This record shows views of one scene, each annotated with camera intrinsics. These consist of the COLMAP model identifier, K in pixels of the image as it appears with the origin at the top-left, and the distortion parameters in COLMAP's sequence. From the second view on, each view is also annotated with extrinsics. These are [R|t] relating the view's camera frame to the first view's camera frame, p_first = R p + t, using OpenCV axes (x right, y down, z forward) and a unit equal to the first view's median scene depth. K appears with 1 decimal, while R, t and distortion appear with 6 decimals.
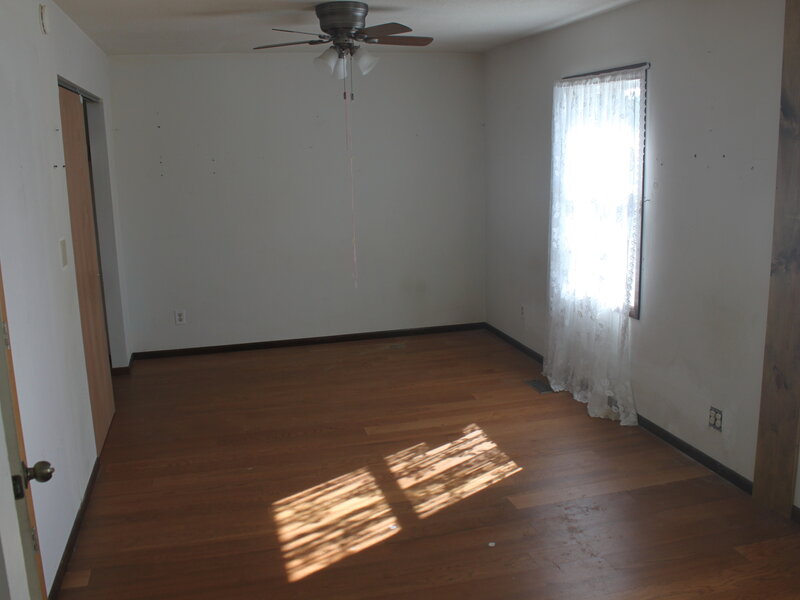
lens RADIAL K [[744.7, 0, 400.0], [0, 744.7, 300.0], [0, 0, 1]] dist [-0.164261, 0.138809]
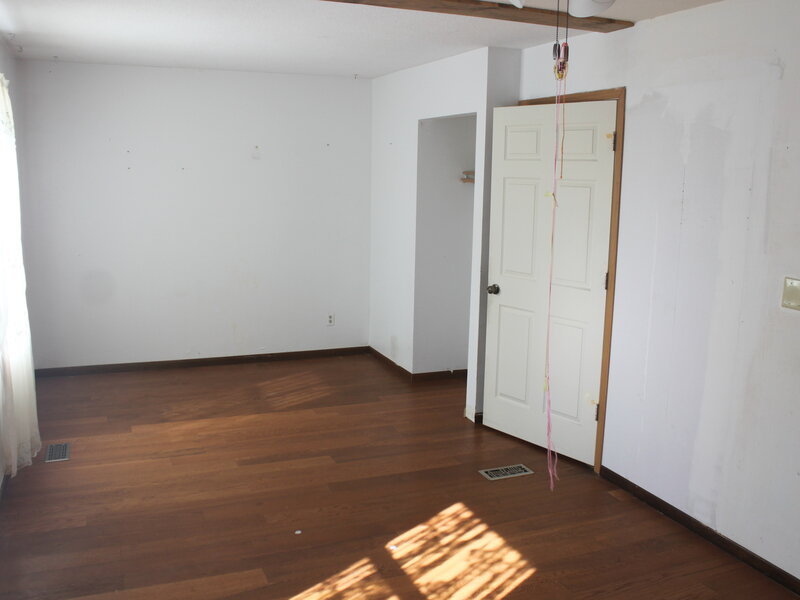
lens RADIAL K [[744.7, 0, 400.0], [0, 744.7, 300.0], [0, 0, 1]] dist [-0.164261, 0.138809]
pose [[-0.990184, 0.033494, -0.135695, 0.103679], [-0.018393, 0.931193, 0.364063, -0.361683], [0.138552, 0.362986, -0.921436, 1.760699]]
